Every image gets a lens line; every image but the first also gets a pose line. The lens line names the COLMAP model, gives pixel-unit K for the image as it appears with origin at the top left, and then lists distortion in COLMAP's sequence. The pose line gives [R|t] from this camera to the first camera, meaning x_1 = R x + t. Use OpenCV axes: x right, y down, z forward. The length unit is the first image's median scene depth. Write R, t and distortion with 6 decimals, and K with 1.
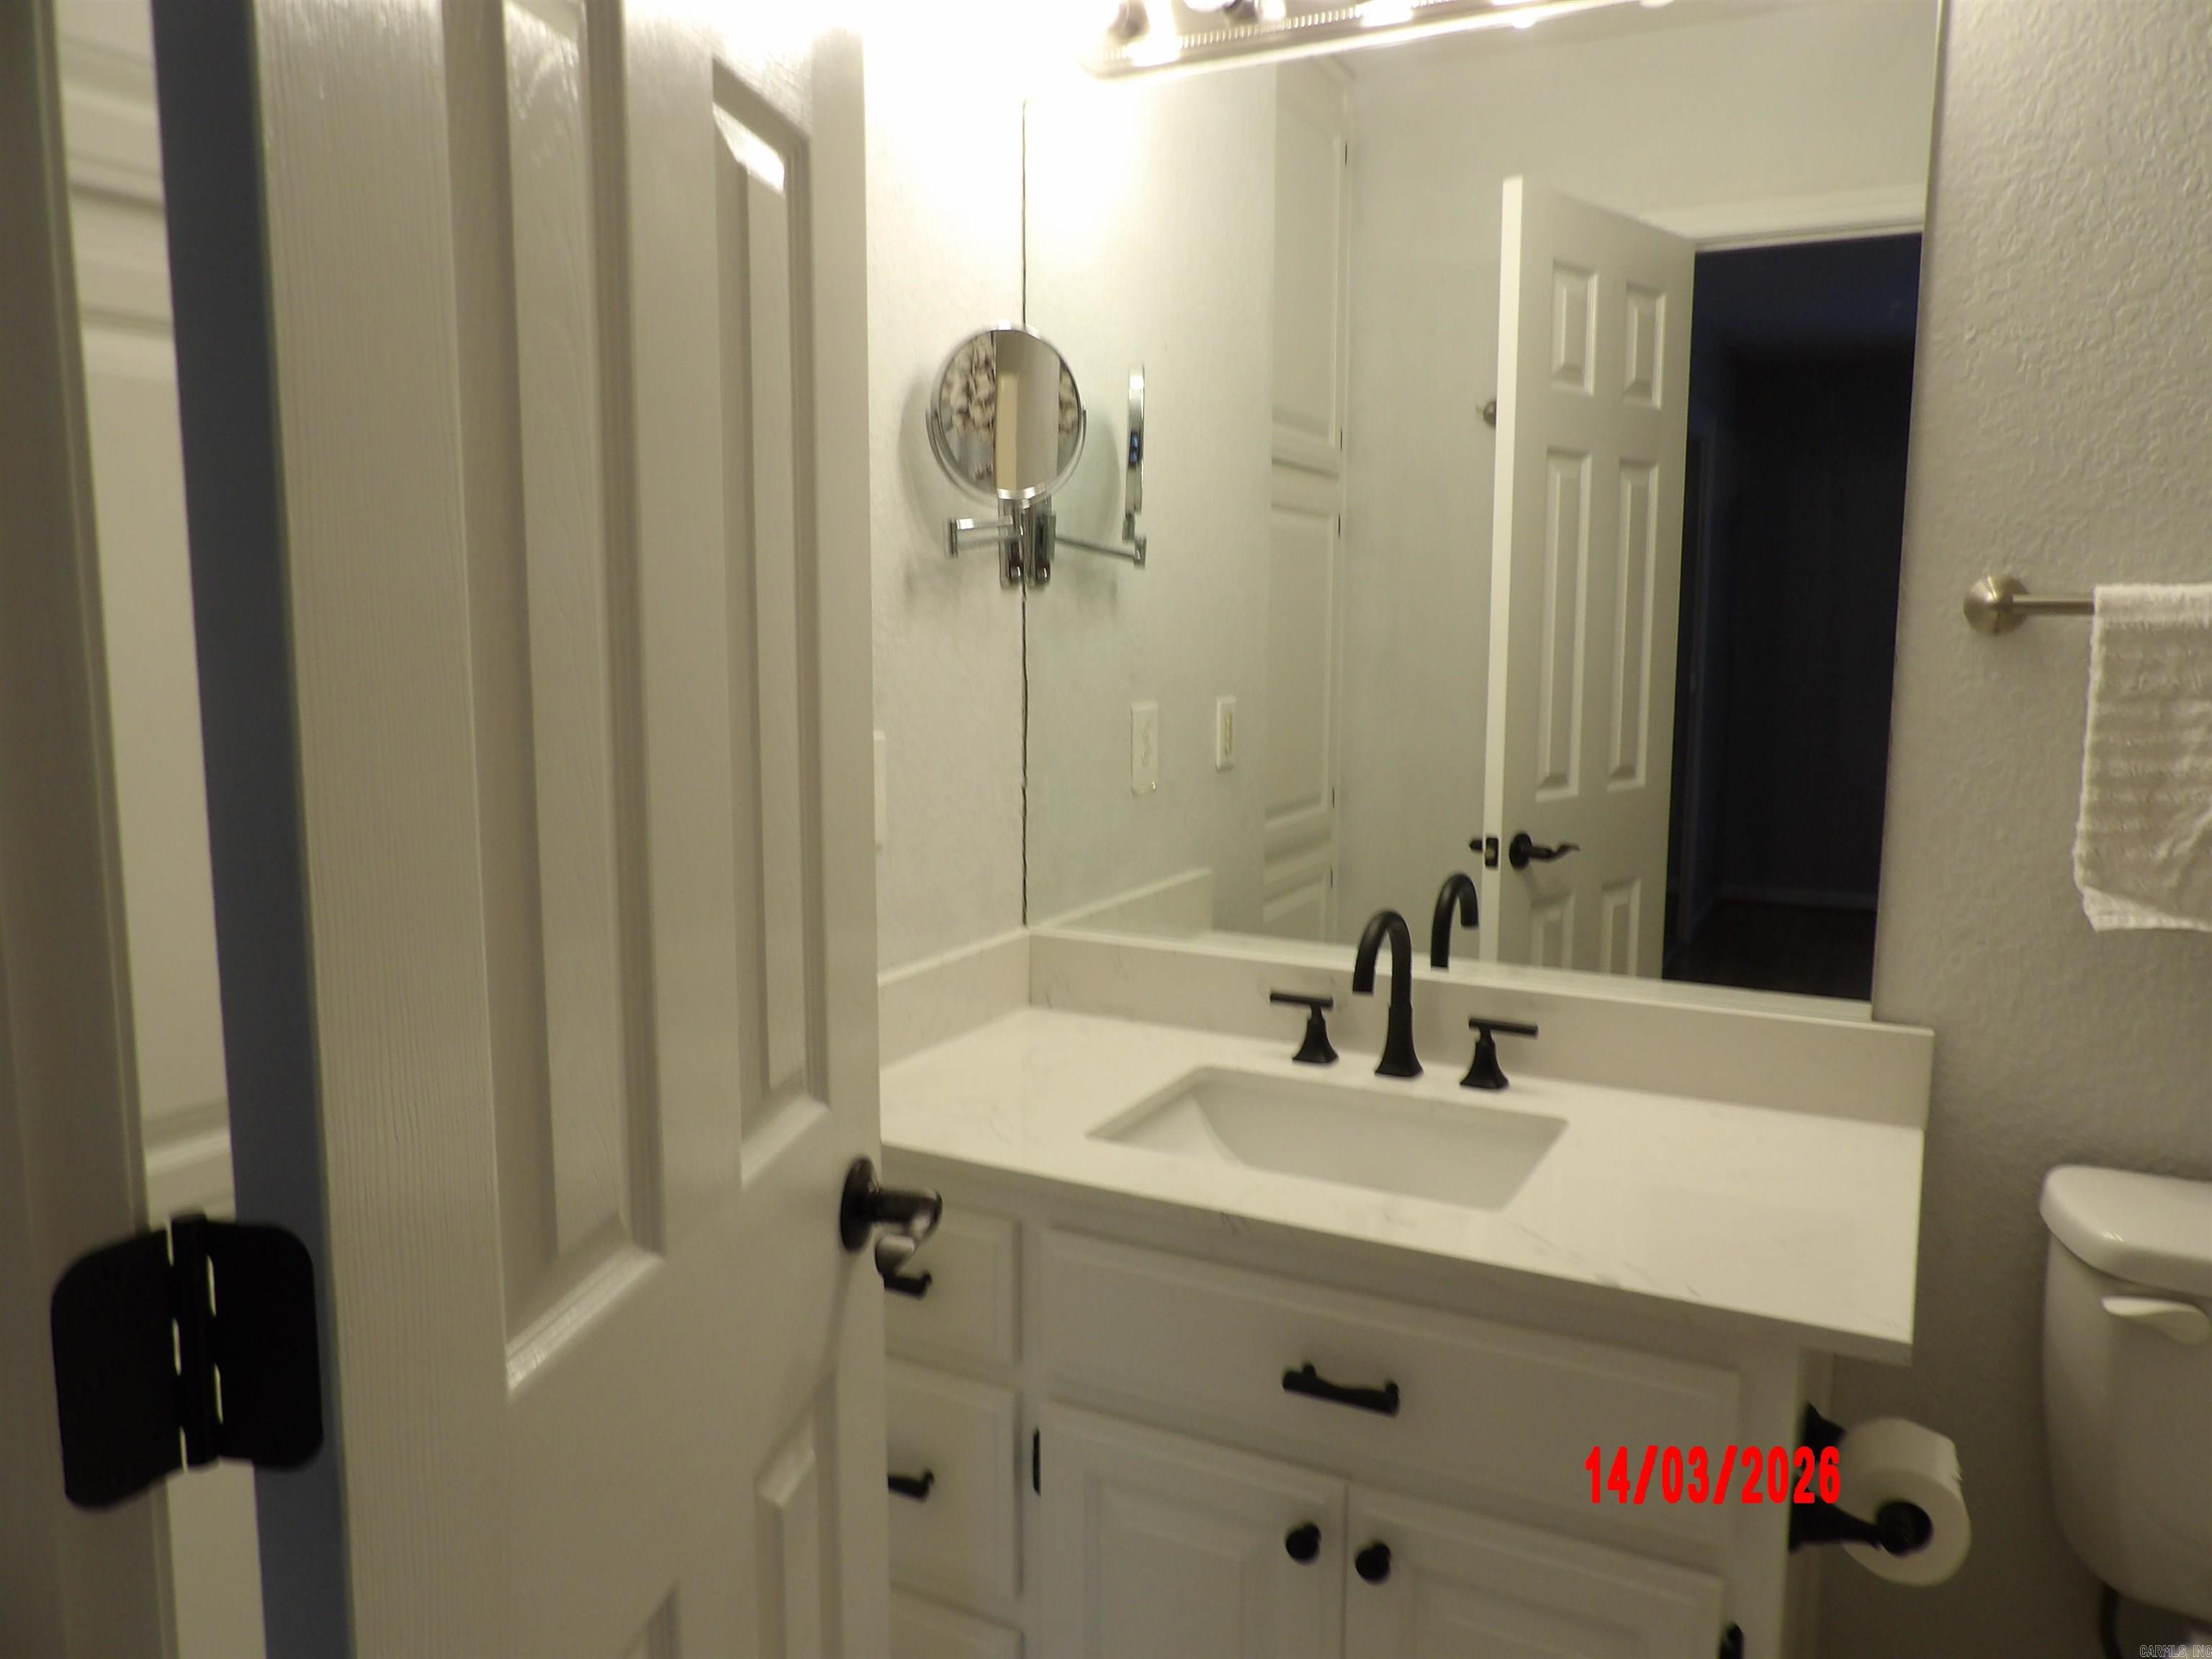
lens RADIAL K [[1588.2, 0, 1109.4], [0, 1588.2, 823.5], [0, 0, 1]] dist [-0.037268, 0.040438]
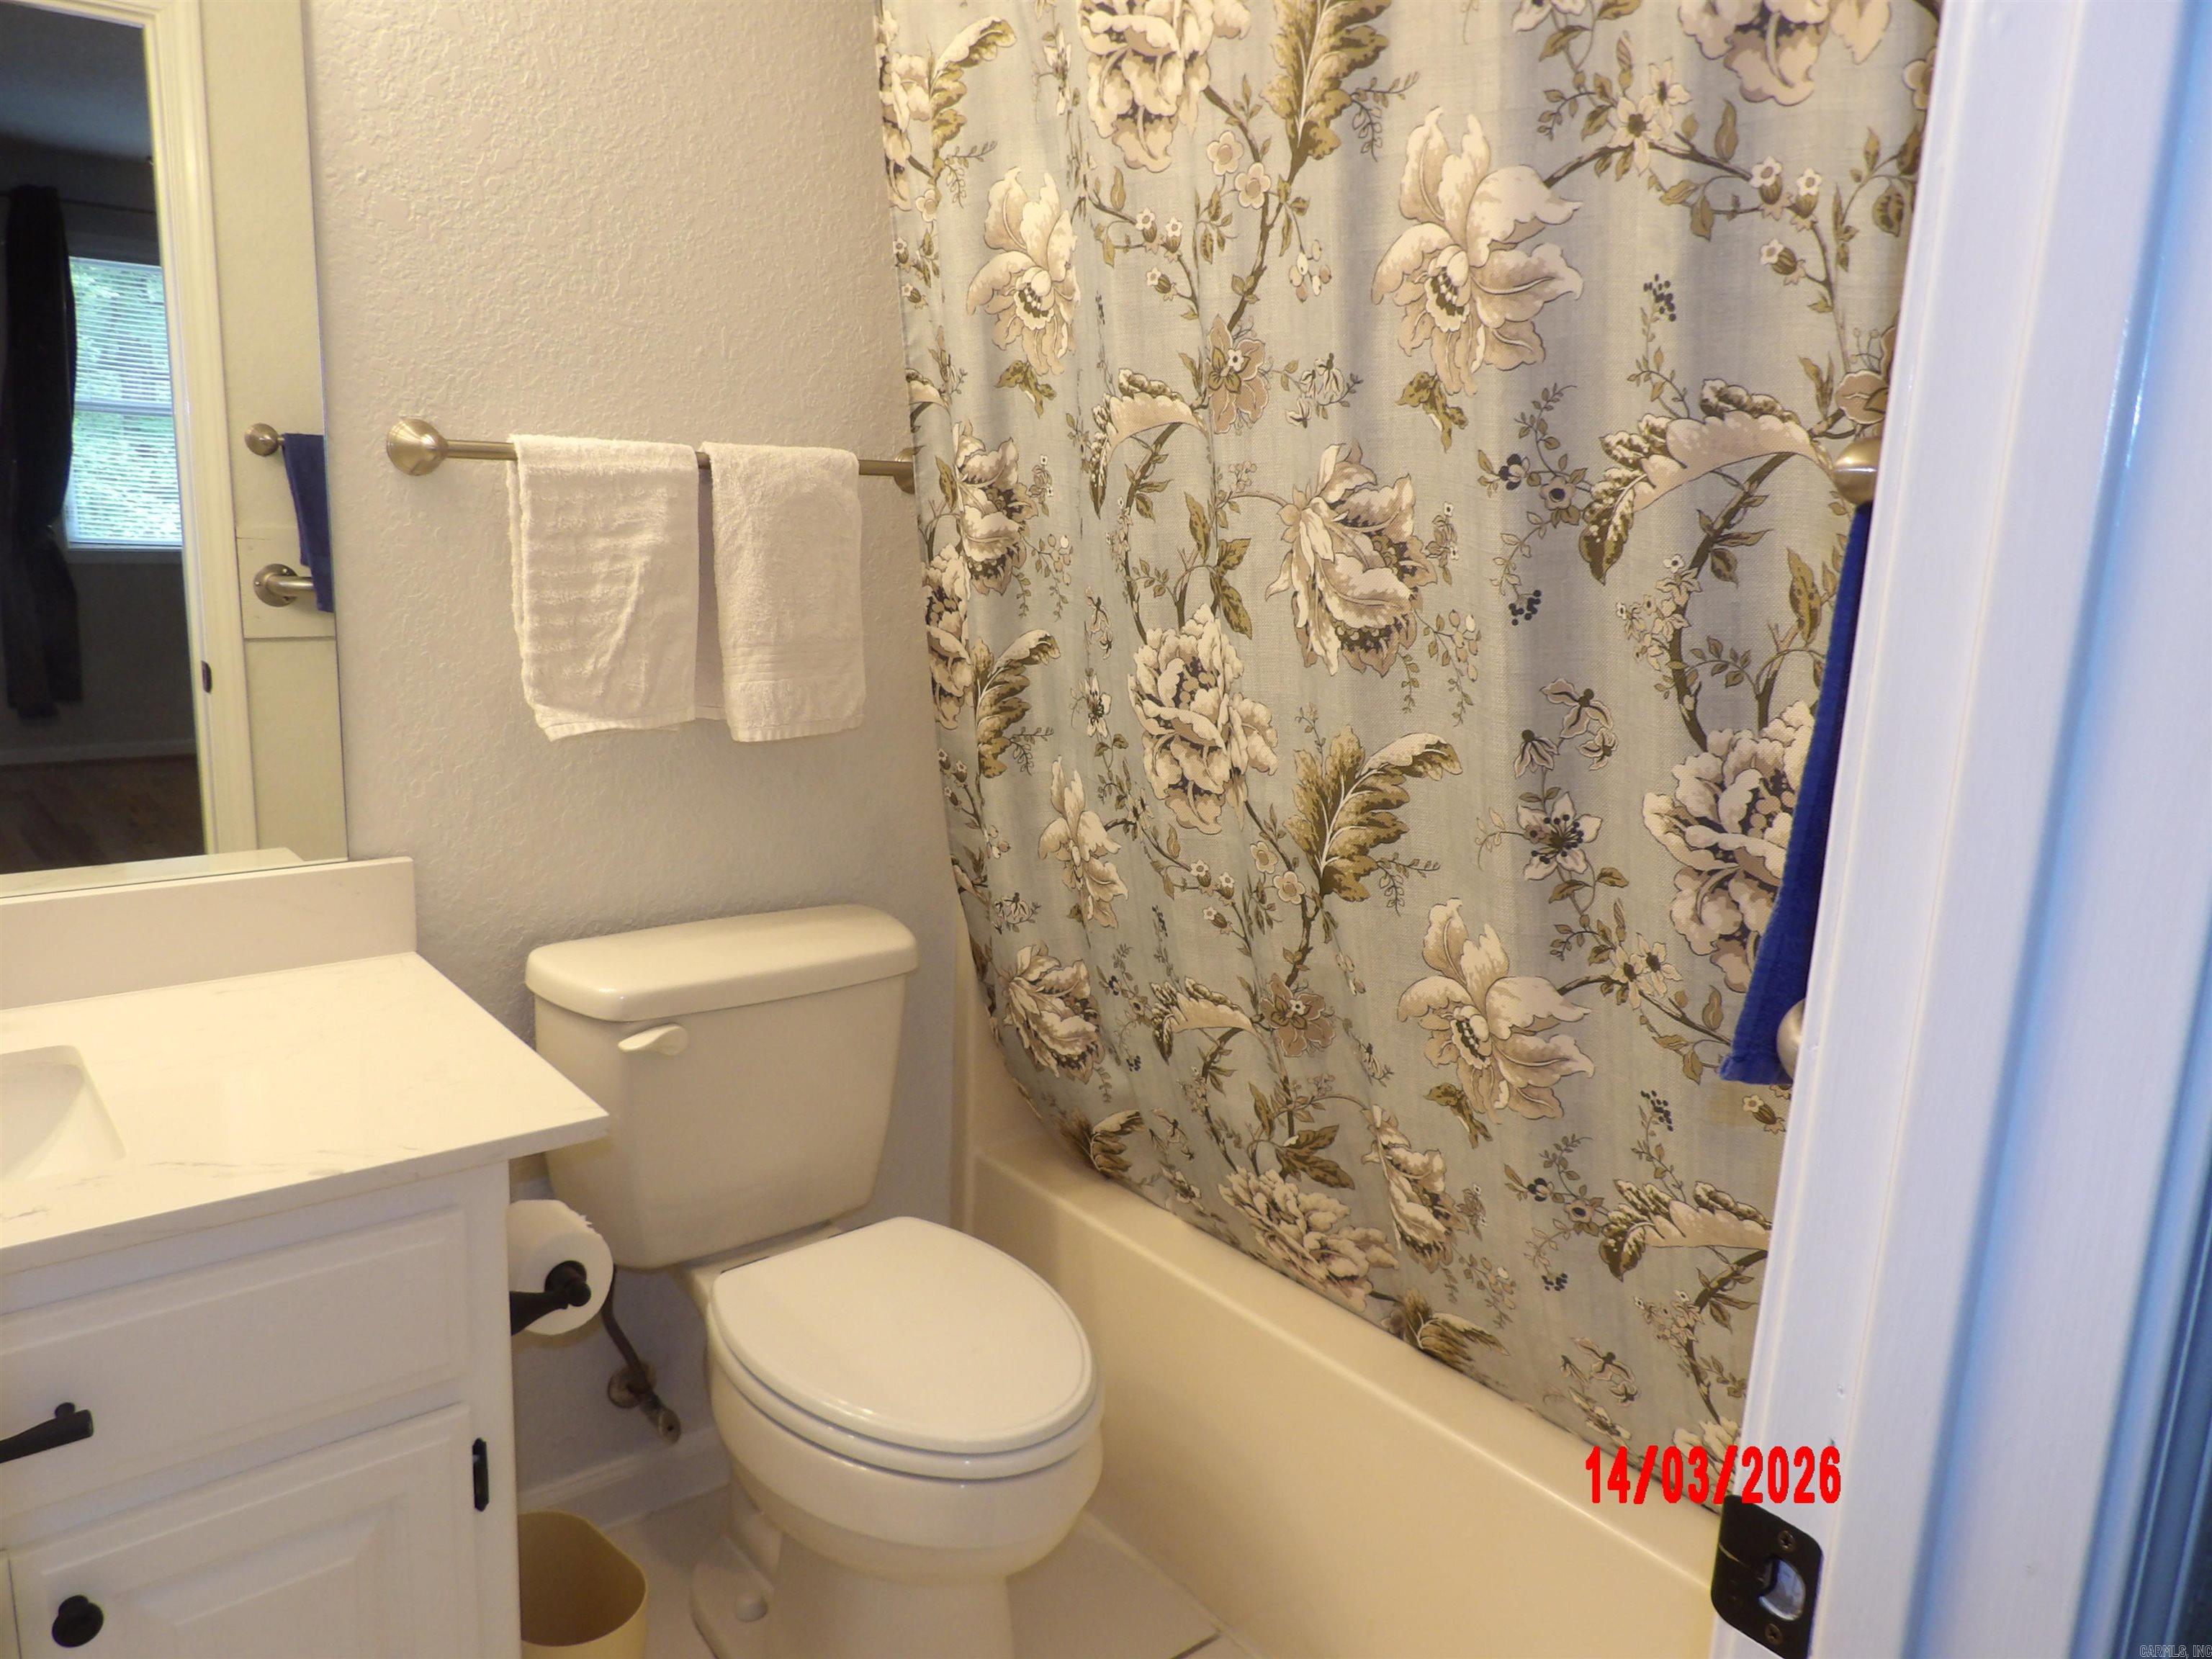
lens RADIAL K [[1588.2, 0, 1110.7], [0, 1588.2, 828.2], [0, 0, 1]] dist [-0.037268, 0.040438]
pose [[0.378038, -0.180668, 0.907990, -0.280768], [0.076389, 0.983516, 0.163892, -0.027032], [-0.922633, 0.007403, 0.385607, 0.176305]]
